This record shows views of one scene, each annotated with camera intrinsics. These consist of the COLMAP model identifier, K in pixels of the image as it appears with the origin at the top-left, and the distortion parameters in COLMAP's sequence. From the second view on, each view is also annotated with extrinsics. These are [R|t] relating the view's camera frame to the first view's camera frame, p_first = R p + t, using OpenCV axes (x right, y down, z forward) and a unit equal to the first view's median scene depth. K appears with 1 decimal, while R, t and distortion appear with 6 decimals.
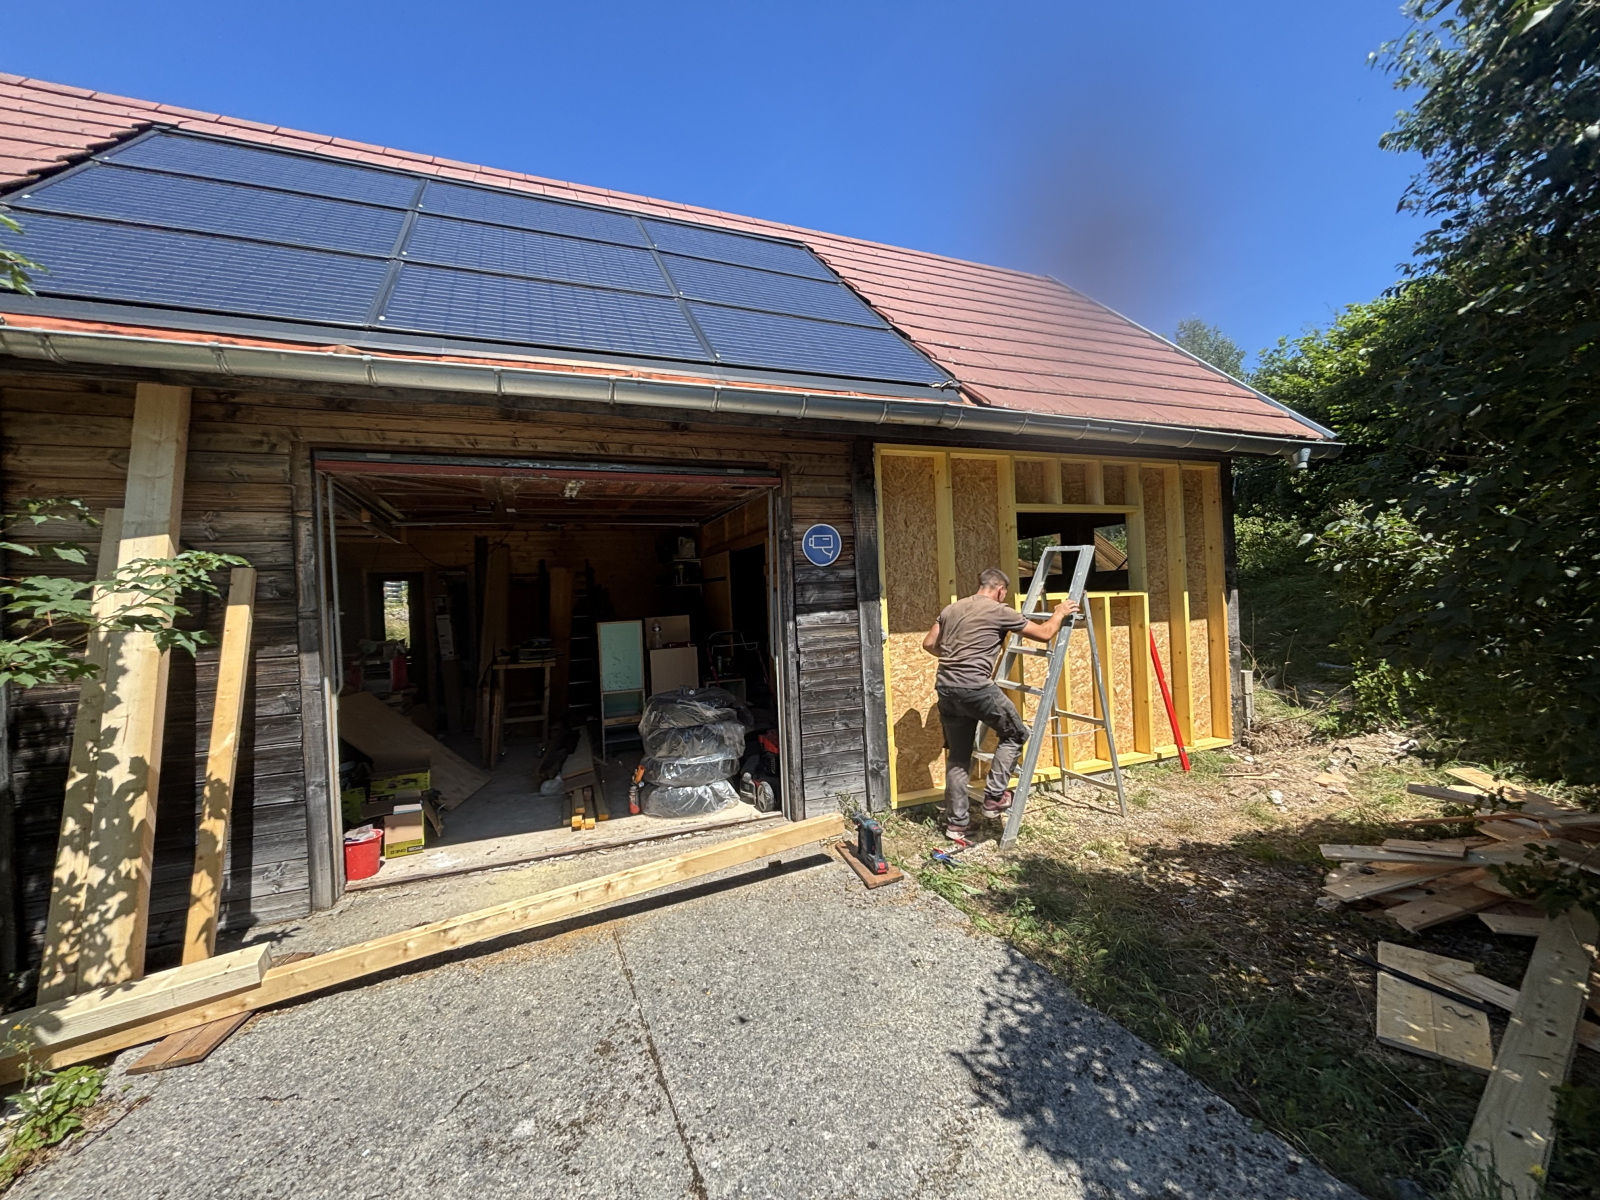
lens RADIAL K [[637.1, 0, 802.8], [0, 637.1, 595.4], [0, 0, 1]] dist [0.001533, -0.003064]
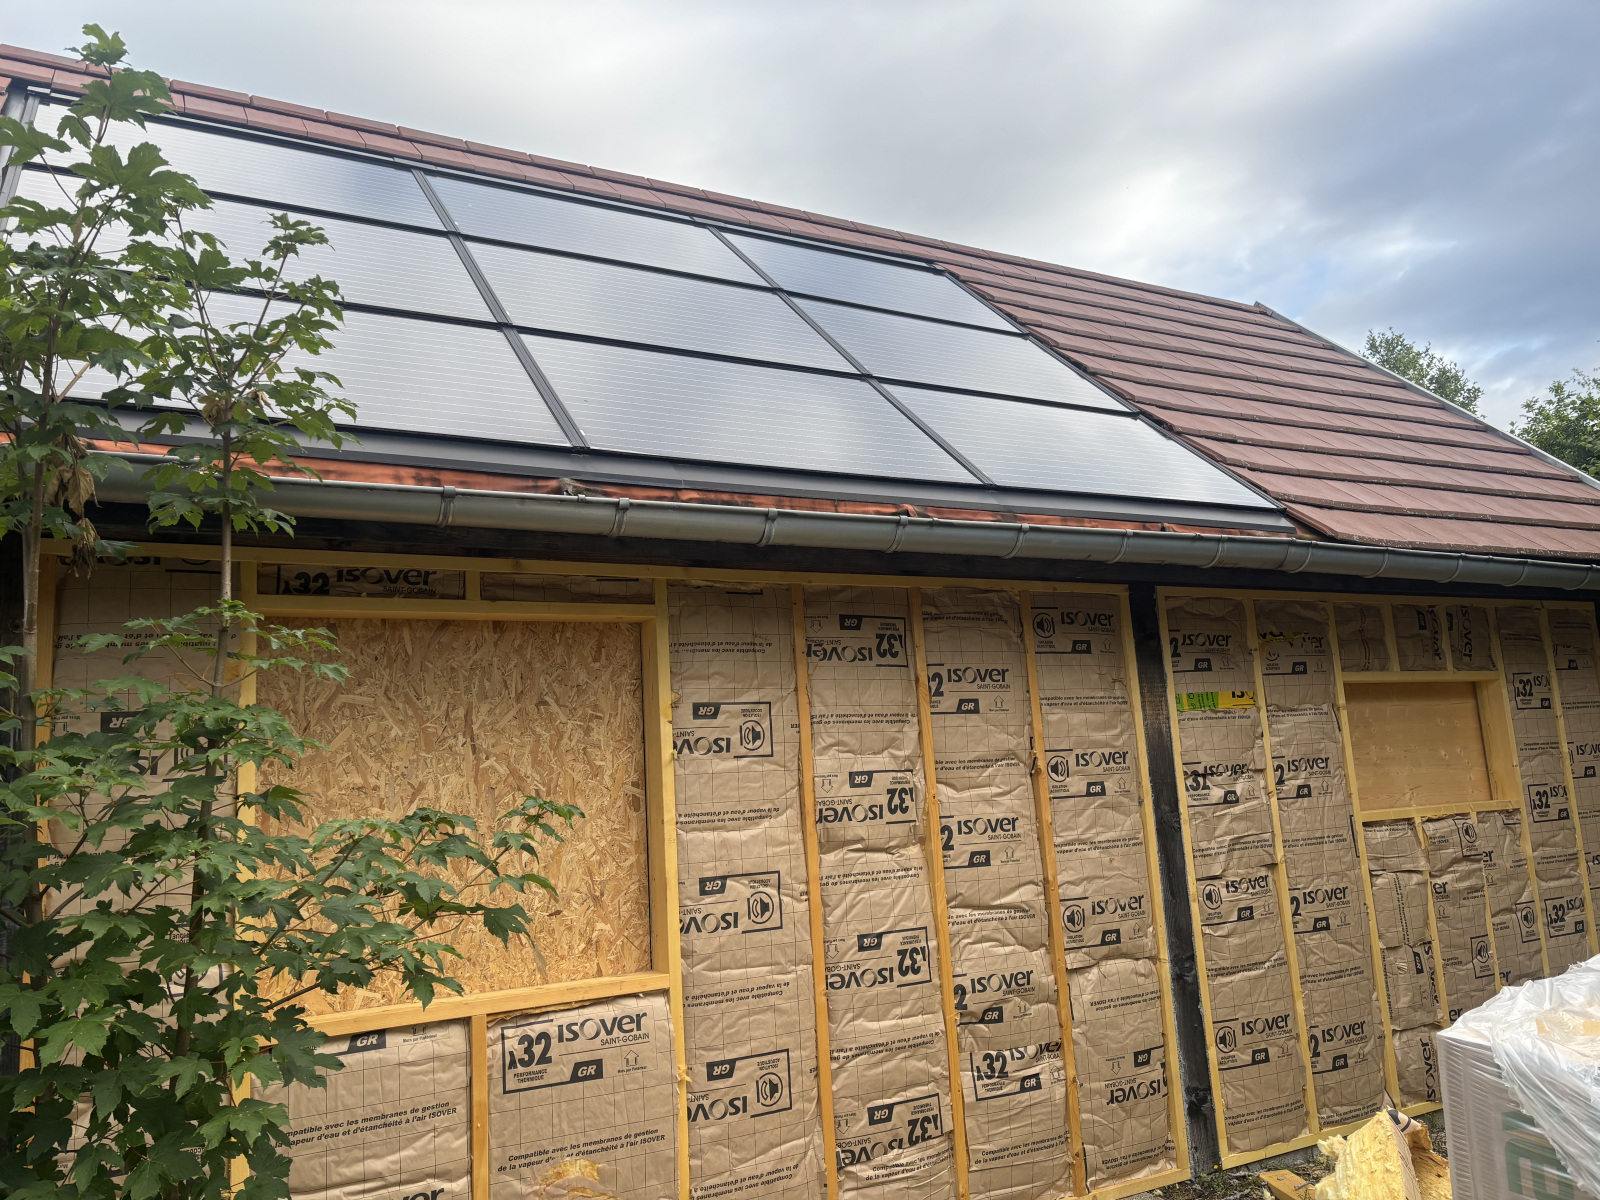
lens RADIAL K [[1205.0, 0, 804.2], [0, 1205.0, 596.0], [0, 0, 1]] dist [0.040452, -0.046282]
pose [[0.995617, 0.005663, 0.093357, -0.364095], [0.009557, 0.986781, -0.161780, -0.026383], [-0.093039, 0.161963, 0.982401, -0.202803]]
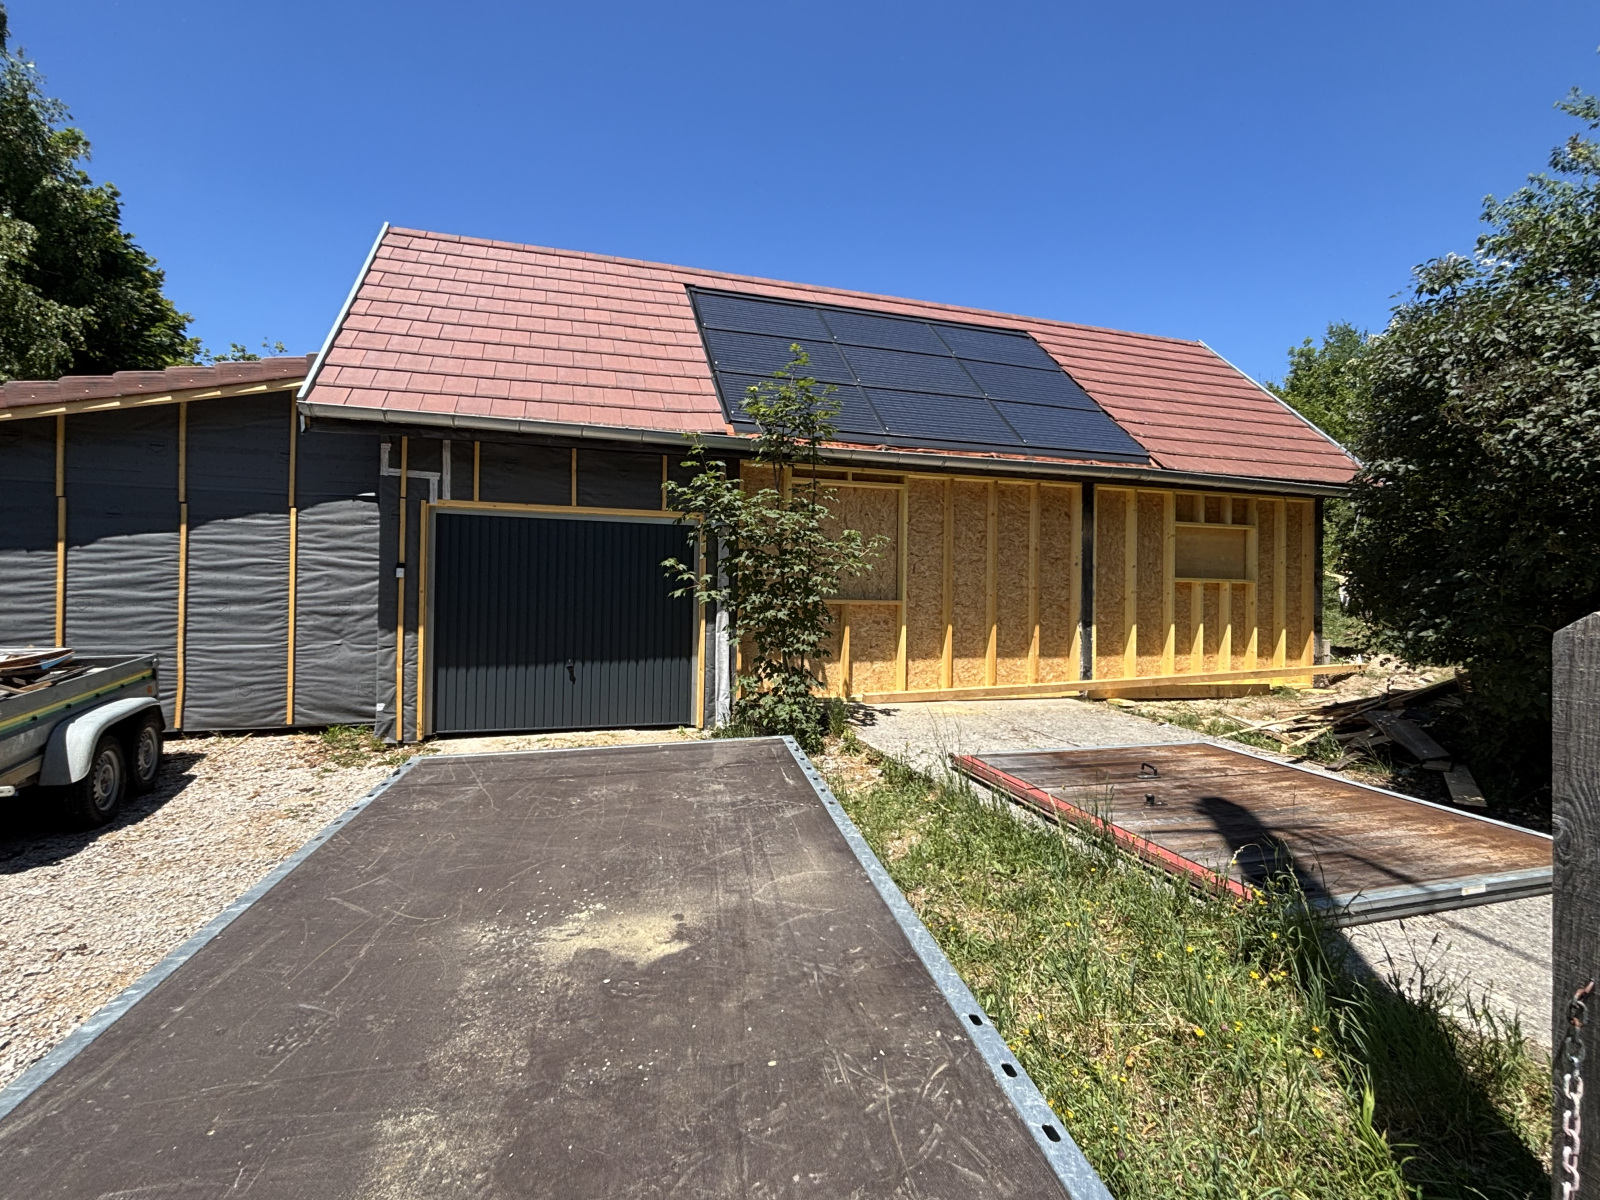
lens RADIAL K [[762.1, 0, 800.0], [0, 762.1, 600.0], [0, 0, 1]] dist [0.001069, -0.007560]
pose [[0.994719, 0.055245, -0.086498, -0.486888], [-0.055095, 0.998473, 0.004113, 0.112035], [0.086594, 0.000674, 0.996243, -1.124937]]
